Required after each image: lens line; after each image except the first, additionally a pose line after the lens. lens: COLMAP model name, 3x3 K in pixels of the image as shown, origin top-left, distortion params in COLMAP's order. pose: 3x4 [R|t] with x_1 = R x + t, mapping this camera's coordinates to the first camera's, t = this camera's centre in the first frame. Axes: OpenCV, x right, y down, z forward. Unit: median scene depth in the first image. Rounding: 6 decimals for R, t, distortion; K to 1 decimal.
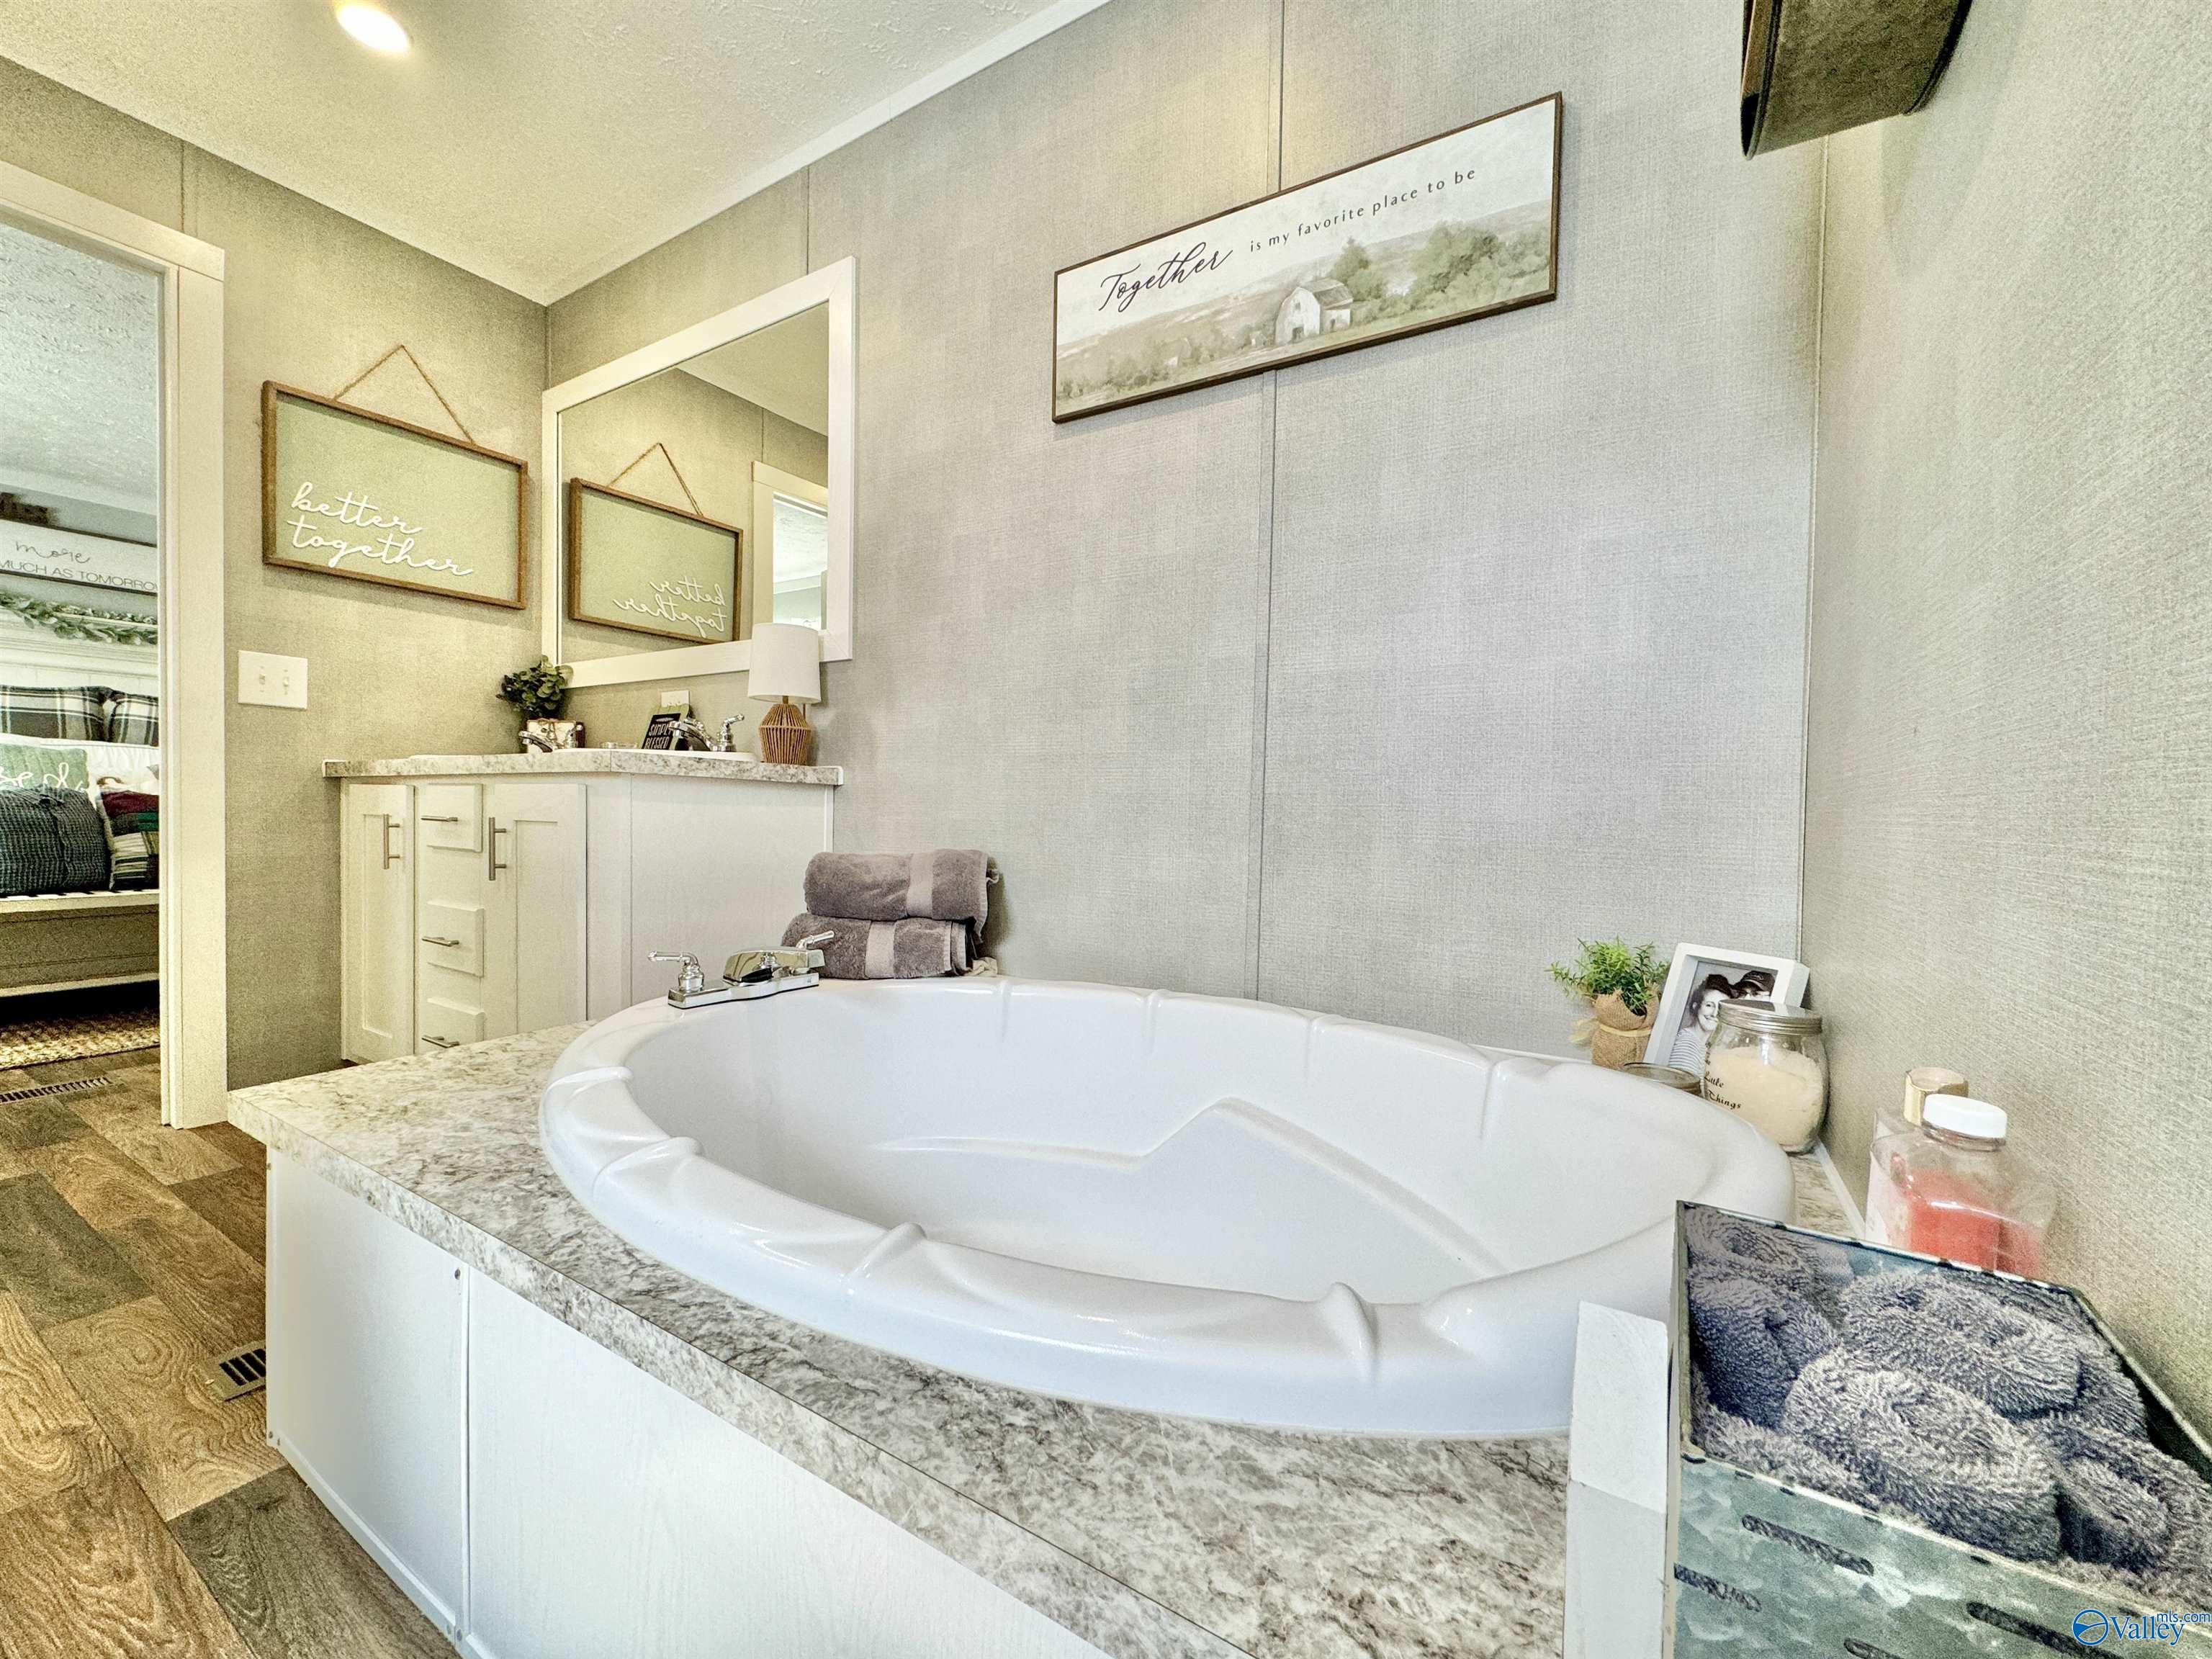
lens RADIAL K [[880.6, 0, 1103.9], [0, 880.6, 828.1], [0, 0, 1]] dist [-0.001704, 0.000550]
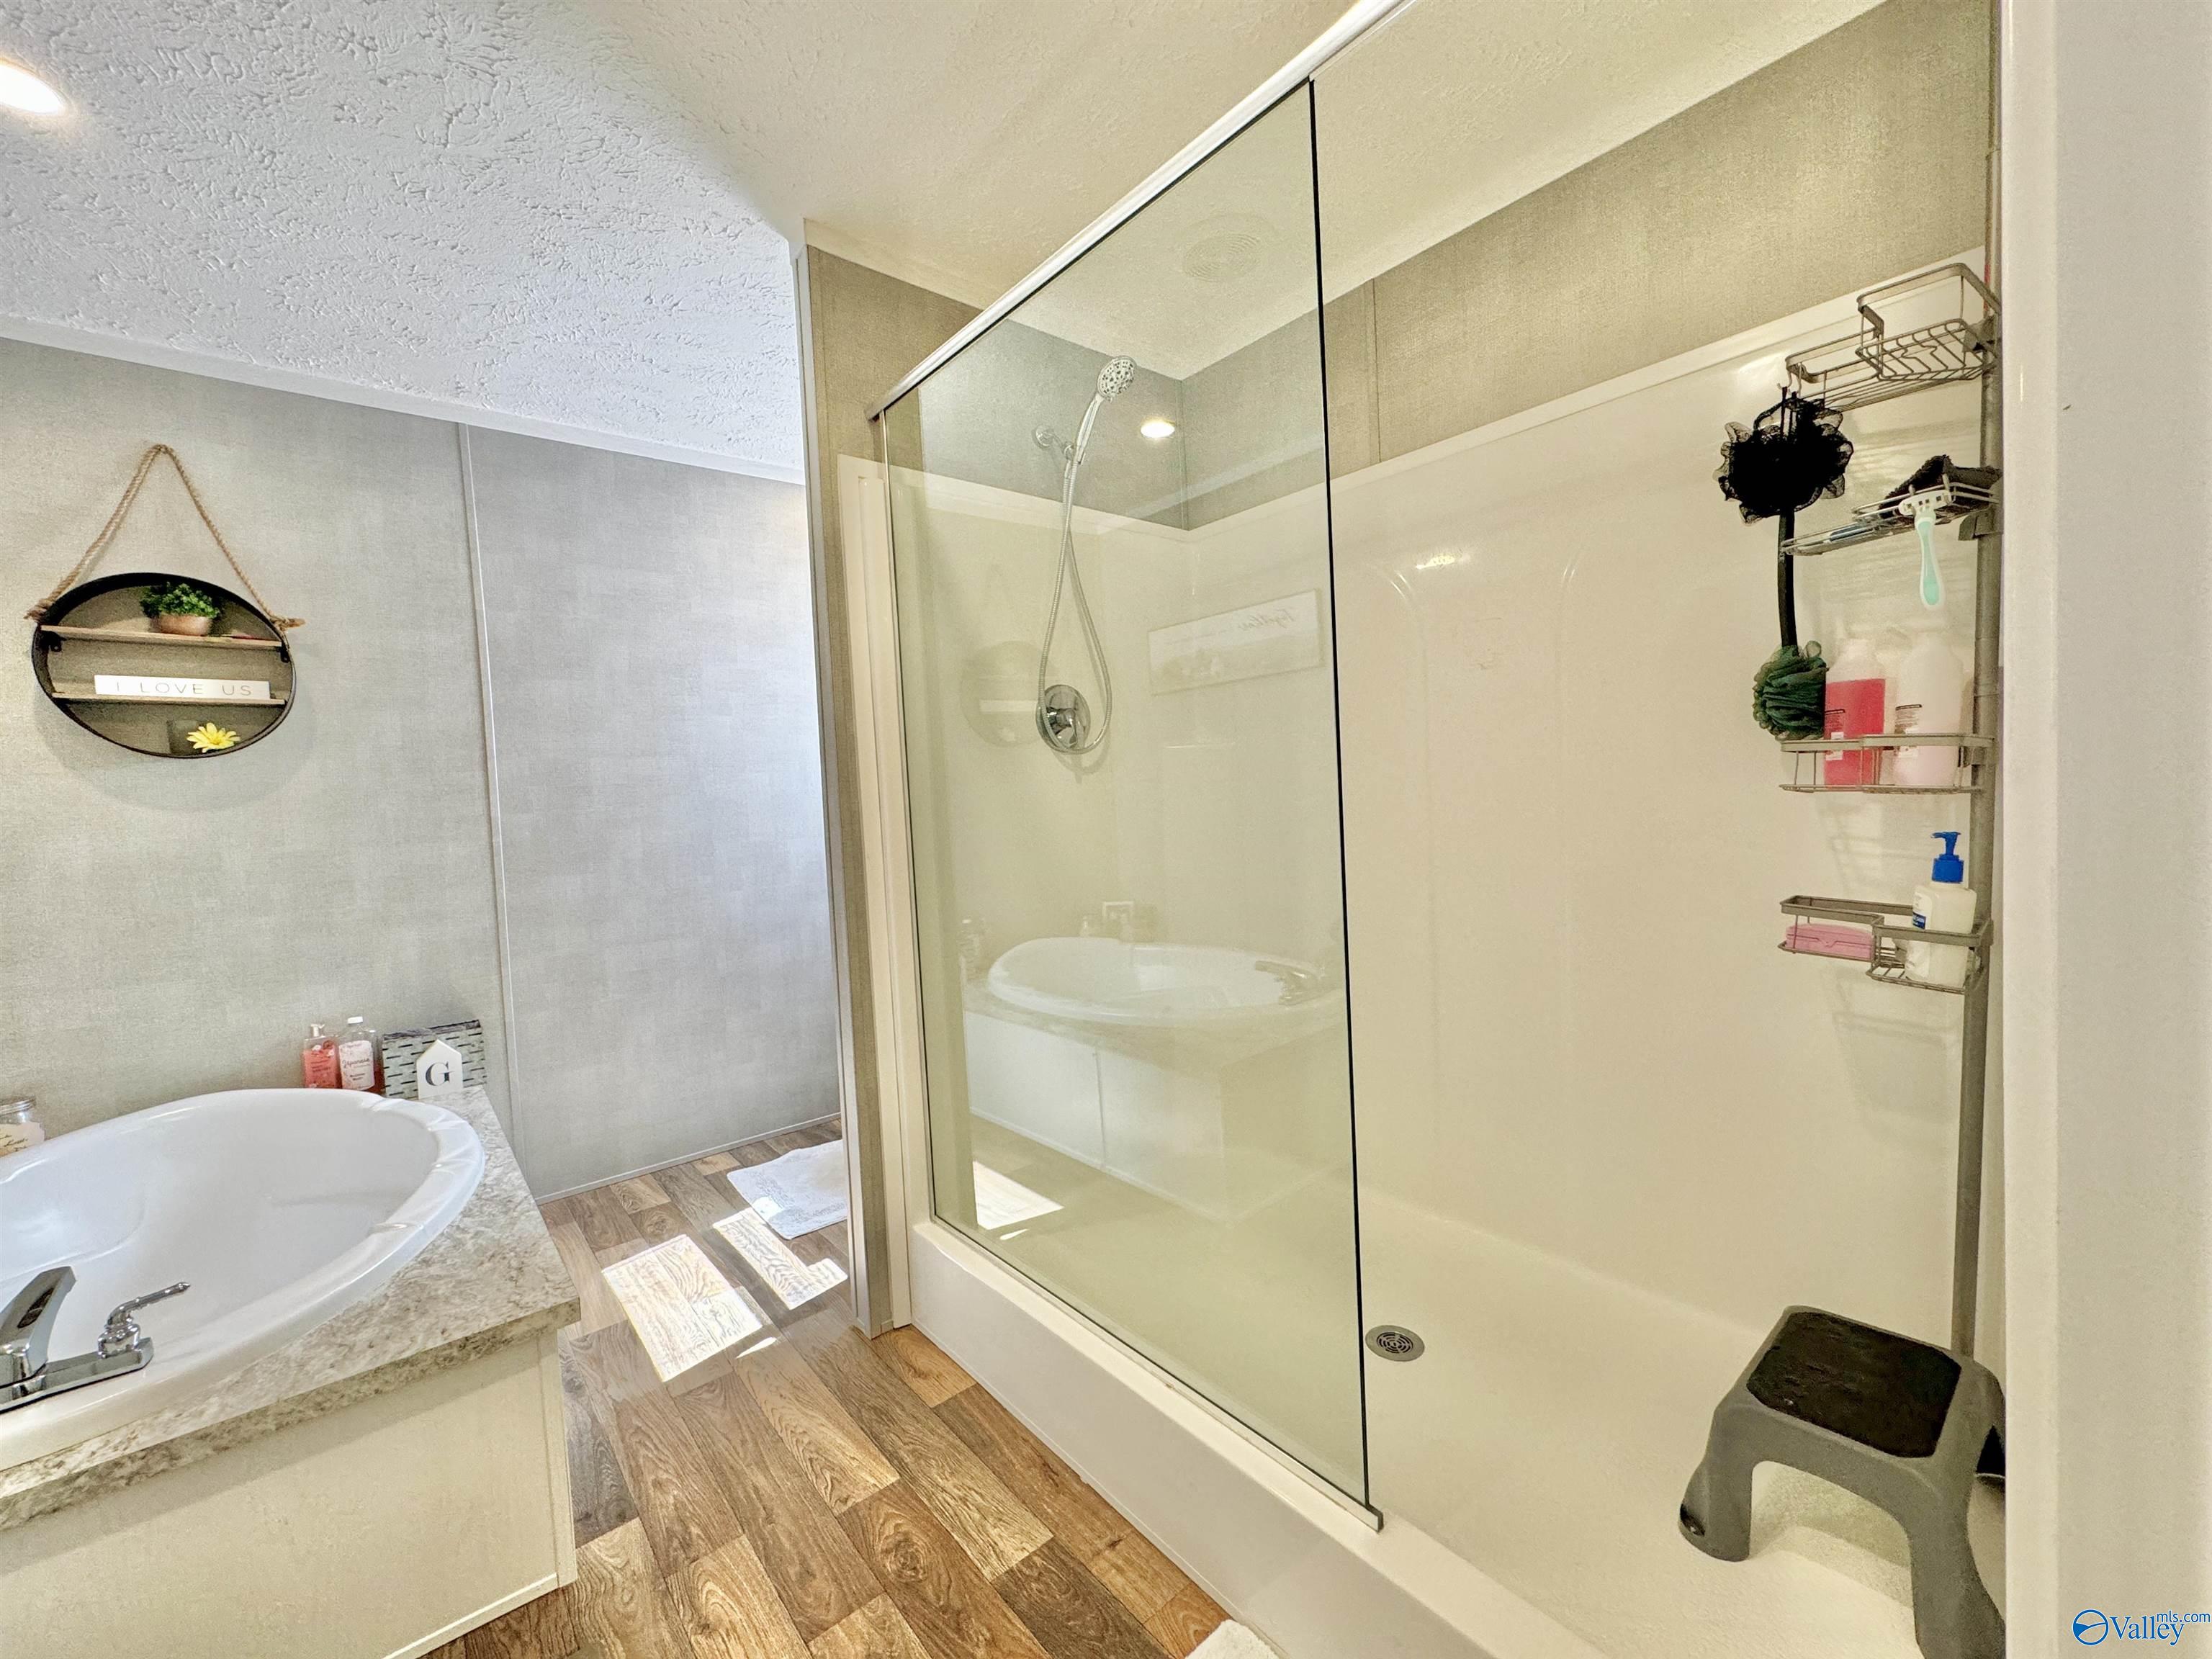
lens RADIAL K [[880.6, 0, 1099.7], [0, 880.6, 839.4], [0, 0, 1]] dist [-0.001704, 0.000550]
pose [[-0.947553, 0.013034, 0.319333, -1.008809], [0.039200, 0.996364, 0.075648, -0.201699], [-0.317186, 0.084199, -0.944618, 0.905757]]
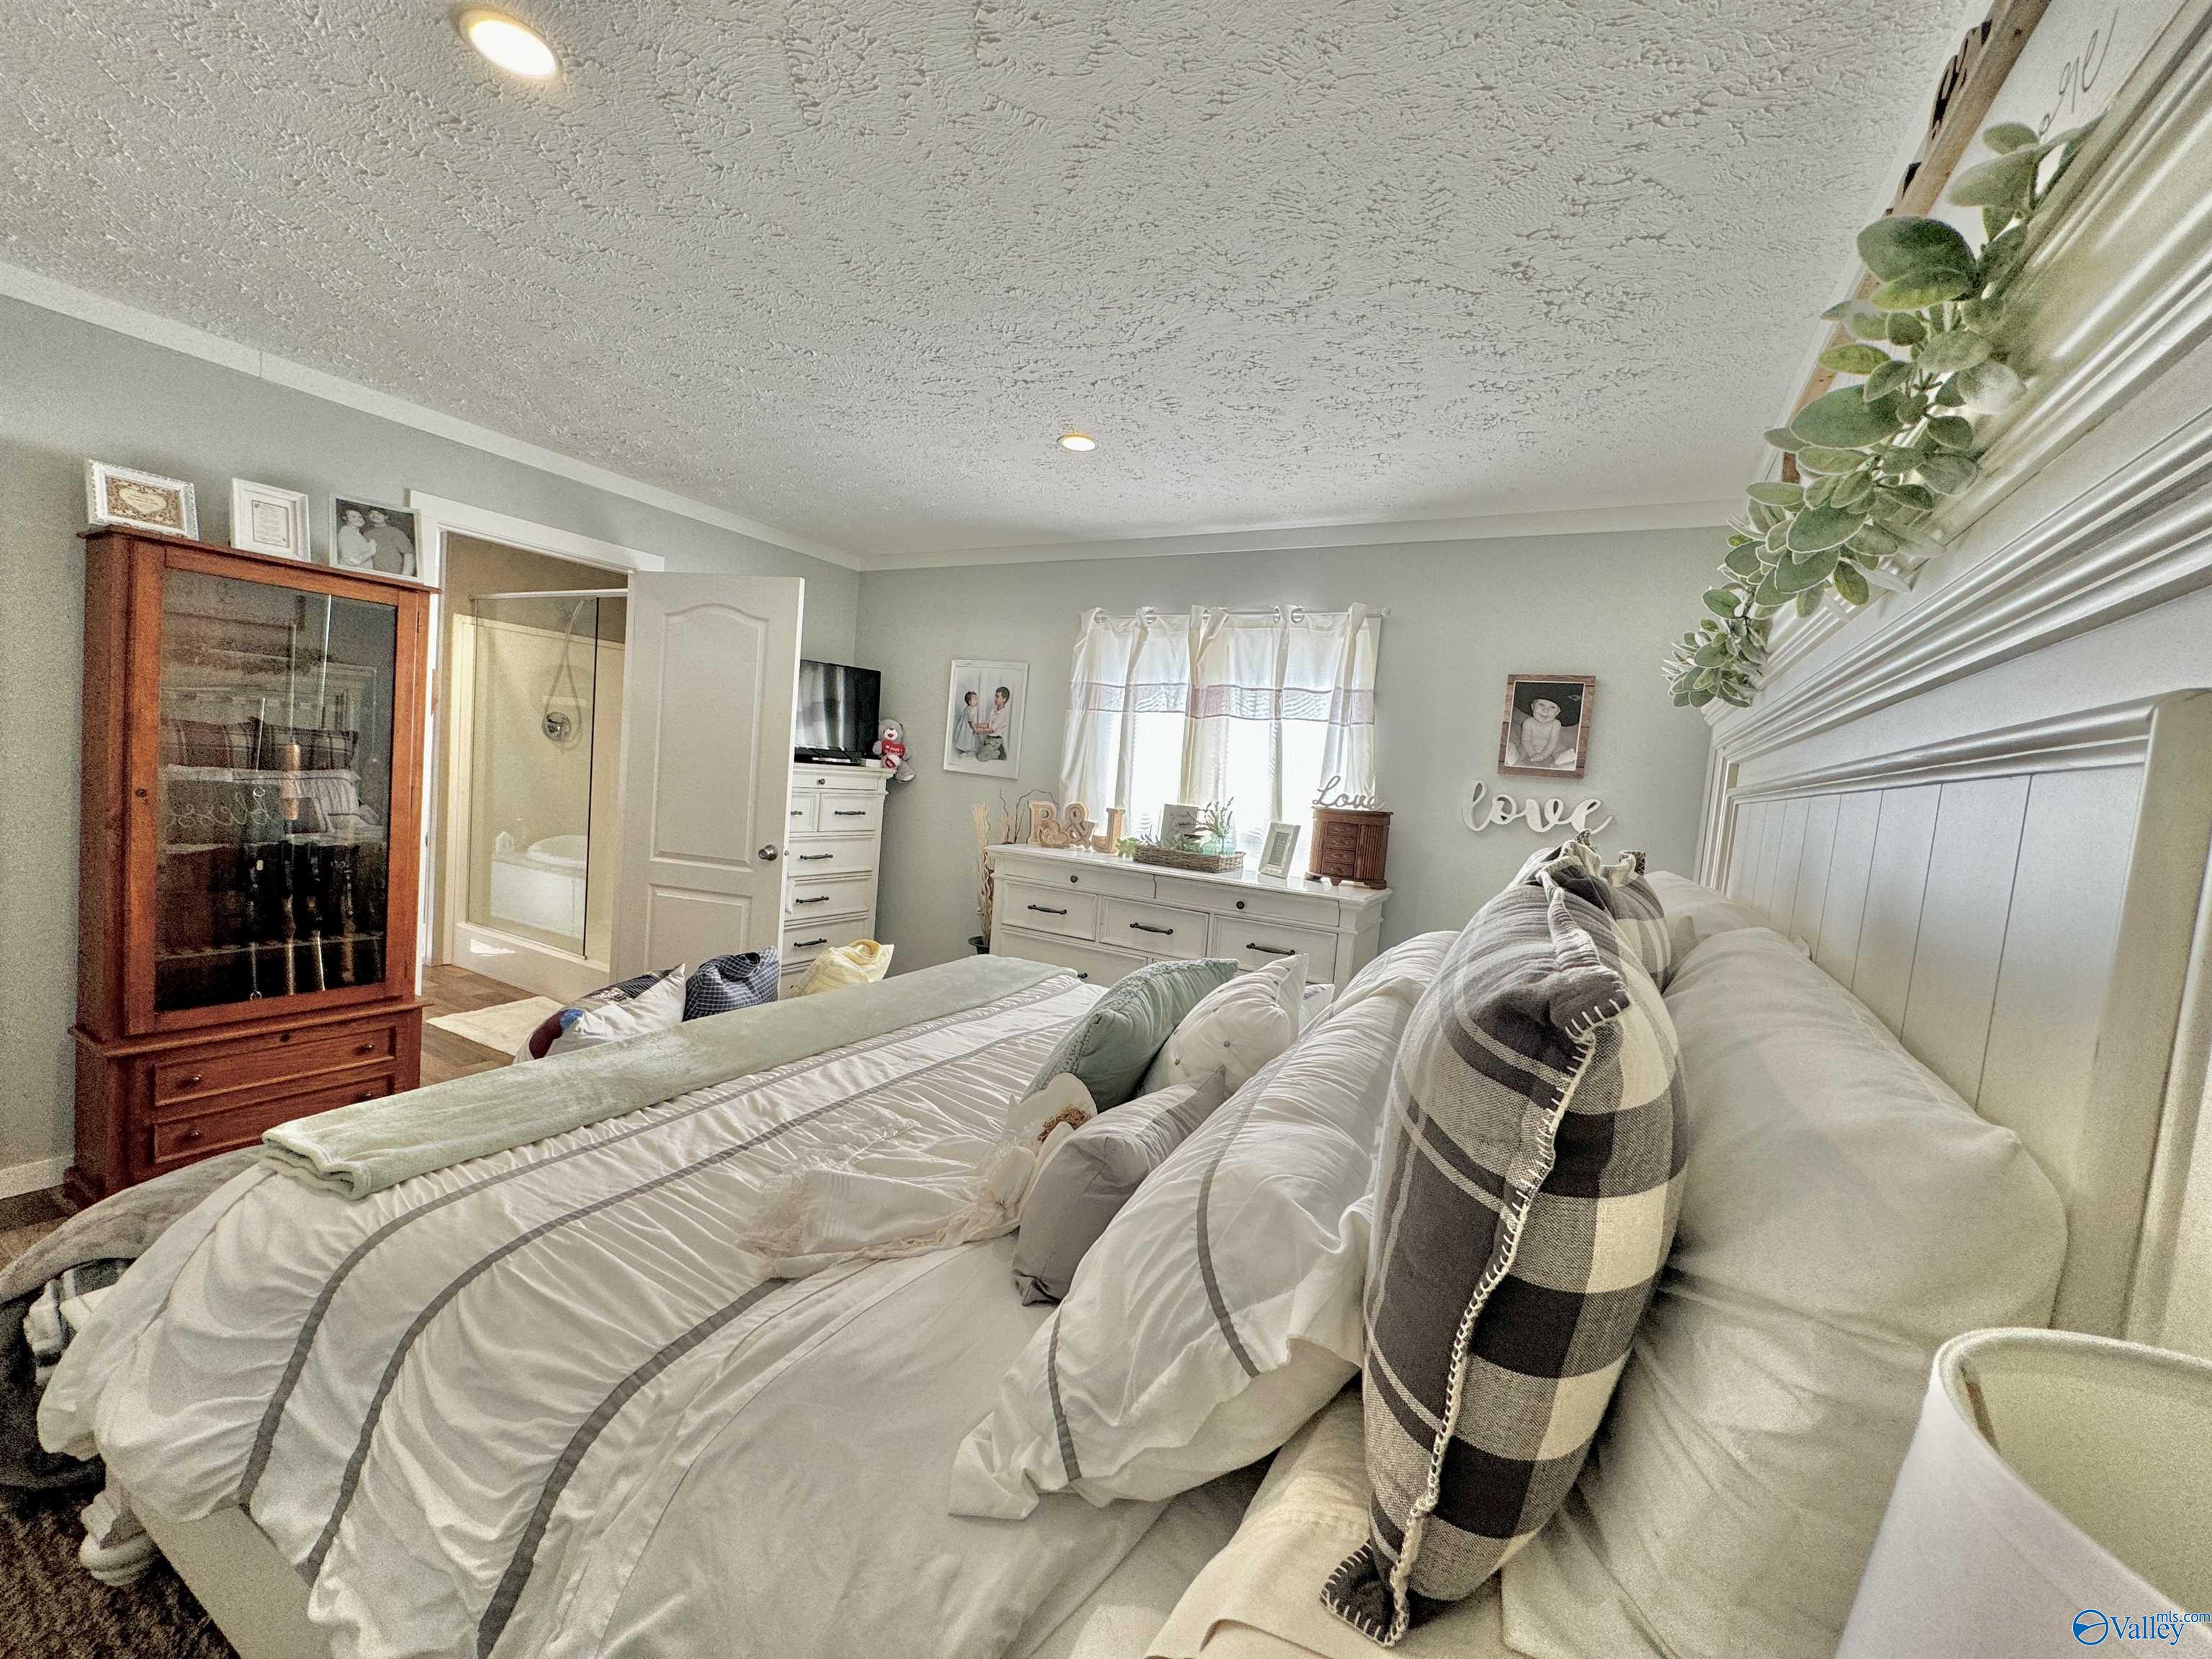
lens RADIAL K [[880.6, 0, 1113.8], [0, 880.6, 838.5], [0, 0, 1]] dist [-0.001704, 0.000550]
pose [[-0.993994, -0.098441, -0.047811, -2.034648], [-0.102512, 0.990480, 0.091874, -0.333956], [0.038312, 0.096224, -0.994622, 2.371164]]
